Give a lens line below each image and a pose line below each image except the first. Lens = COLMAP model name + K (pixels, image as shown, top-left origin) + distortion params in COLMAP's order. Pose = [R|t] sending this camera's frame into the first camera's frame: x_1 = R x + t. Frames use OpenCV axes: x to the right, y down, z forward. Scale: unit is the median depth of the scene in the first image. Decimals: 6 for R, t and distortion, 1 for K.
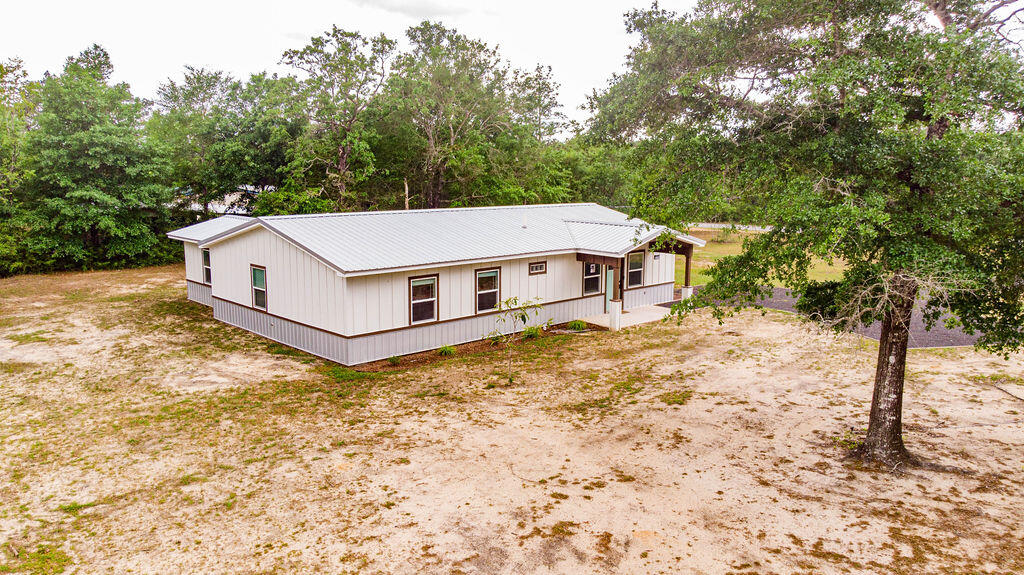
lens RADIAL K [[754.6, 0, 510.2], [0, 754.6, 286.4], [0, 0, 1]] dist [0.011017, 0.014376]
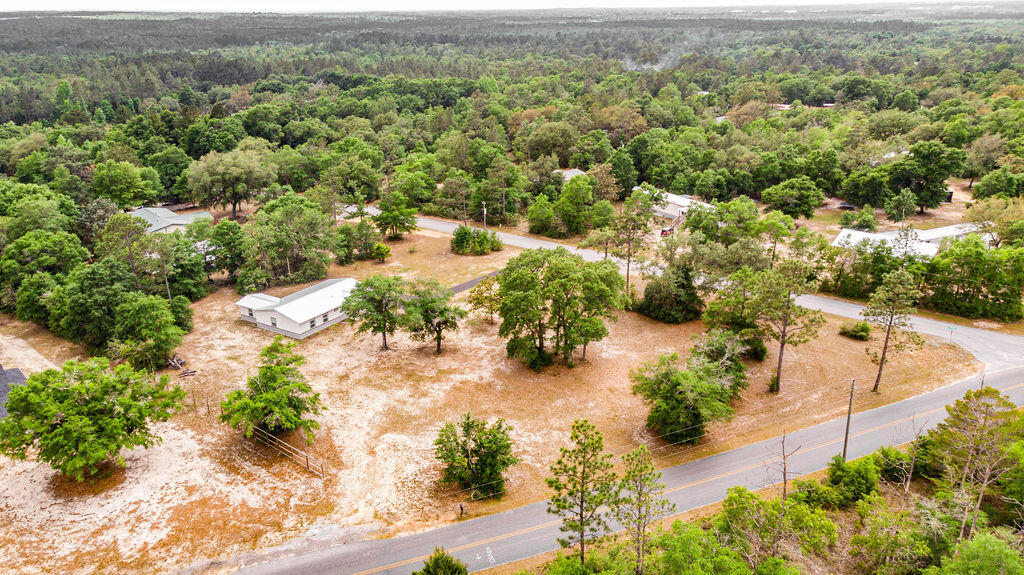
lens RADIAL K [[754.6, 0, 535.7], [0, 754.6, 293.0], [0, 0, 1]] dist [0.011017, 0.014376]
pose [[0.961553, -0.098153, 0.256479, 0.037171], [0.043981, 0.976930, 0.208982, -1.095275], [-0.271074, -0.189667, 0.943687, -3.845919]]
